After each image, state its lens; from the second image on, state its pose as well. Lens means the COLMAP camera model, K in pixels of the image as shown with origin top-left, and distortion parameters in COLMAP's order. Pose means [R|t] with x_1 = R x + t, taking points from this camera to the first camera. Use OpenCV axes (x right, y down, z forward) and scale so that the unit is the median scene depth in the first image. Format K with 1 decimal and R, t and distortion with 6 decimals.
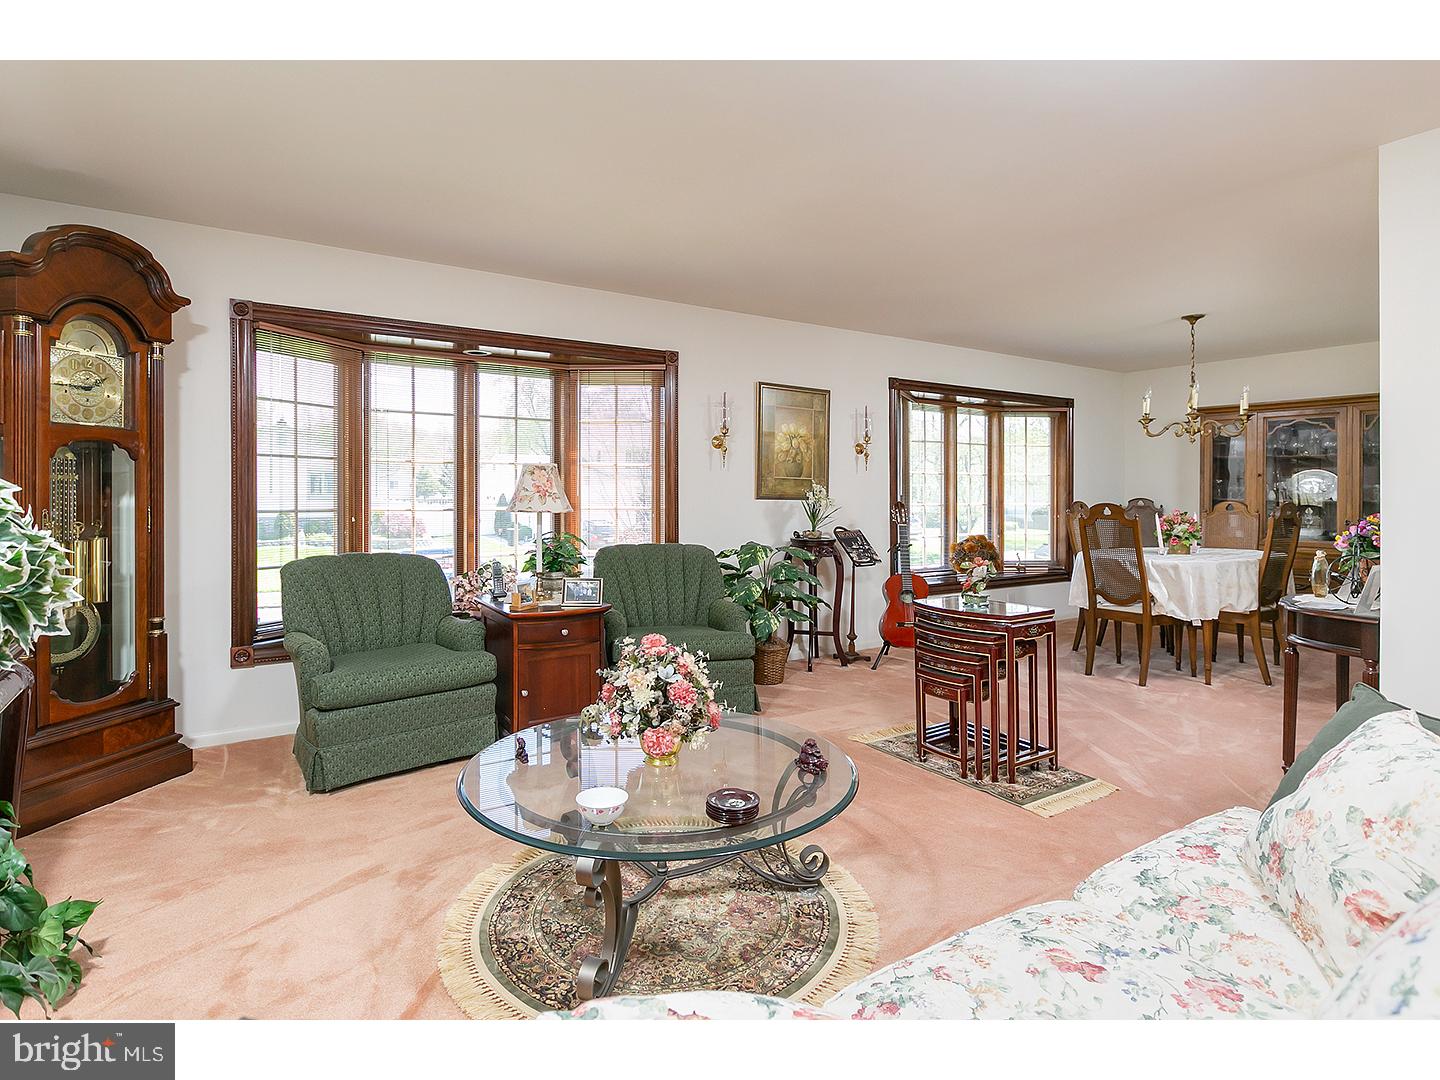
lens RADIAL K [[736.6, 0, 719.3], [0, 736.6, 484.8], [0, 0, 1]] dist [0.001522, 0.000378]
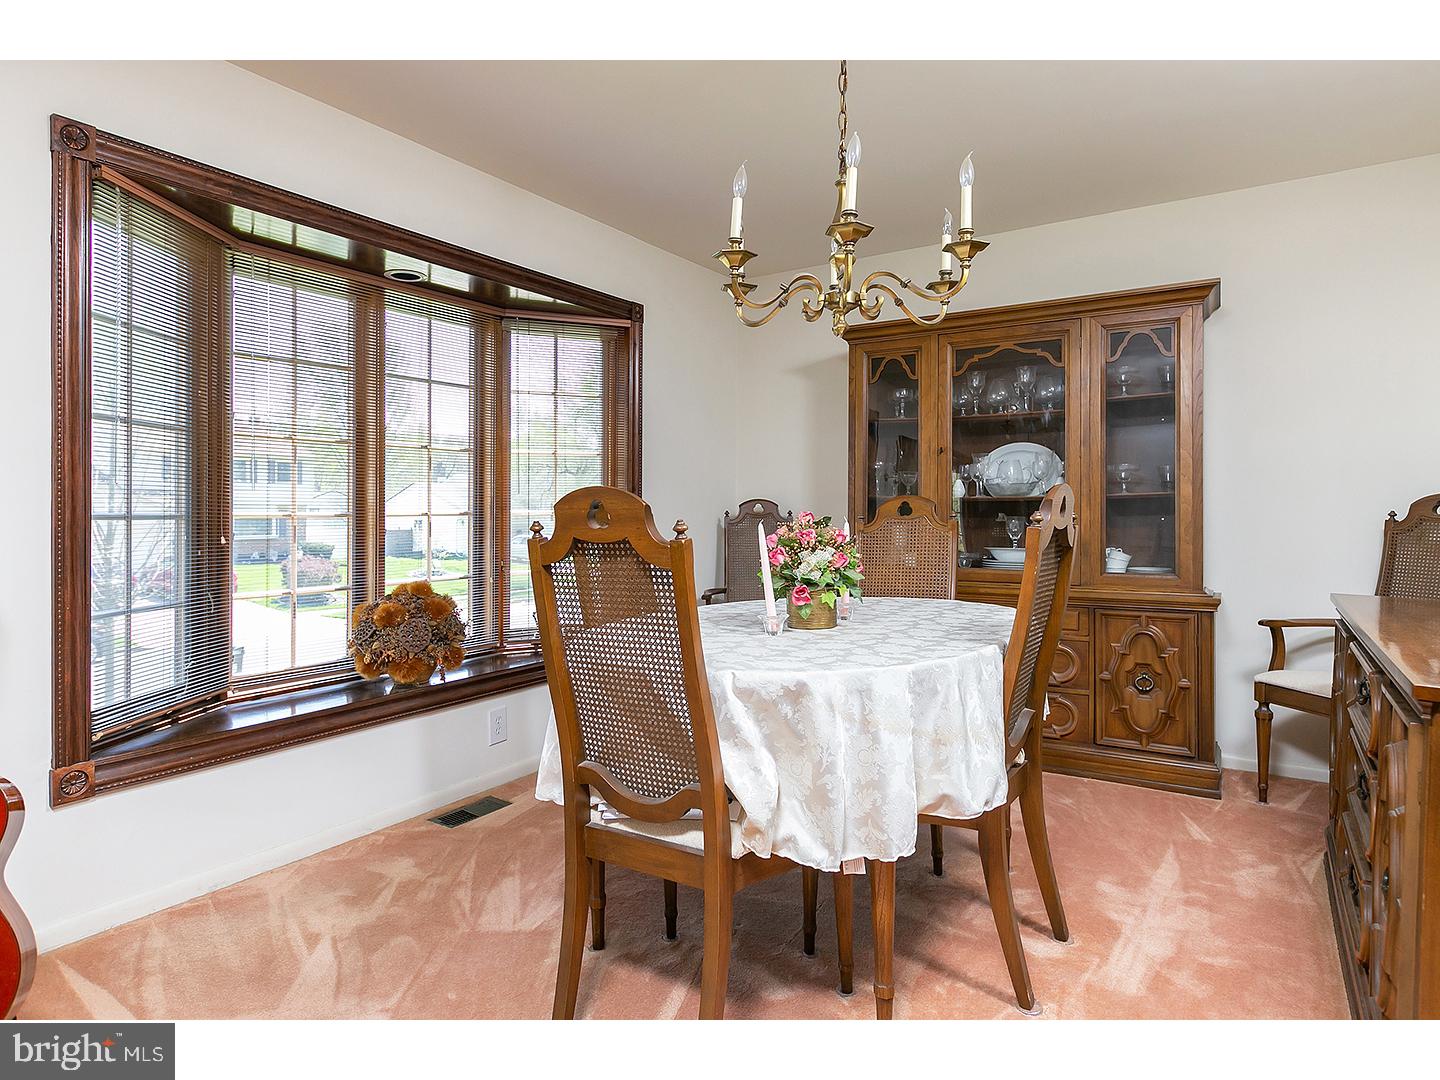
lens RADIAL K [[825.9, 0, 720.0], [0, 825.9, 540.0], [0, 0, 1]] dist [-0.000597, -0.000101]
pose [[0.906766, -0.025483, 0.420864, 0.398895], [0.006822, 0.998928, 0.045786, 0.028693], [-0.421579, -0.038646, 0.905968, 0.630197]]
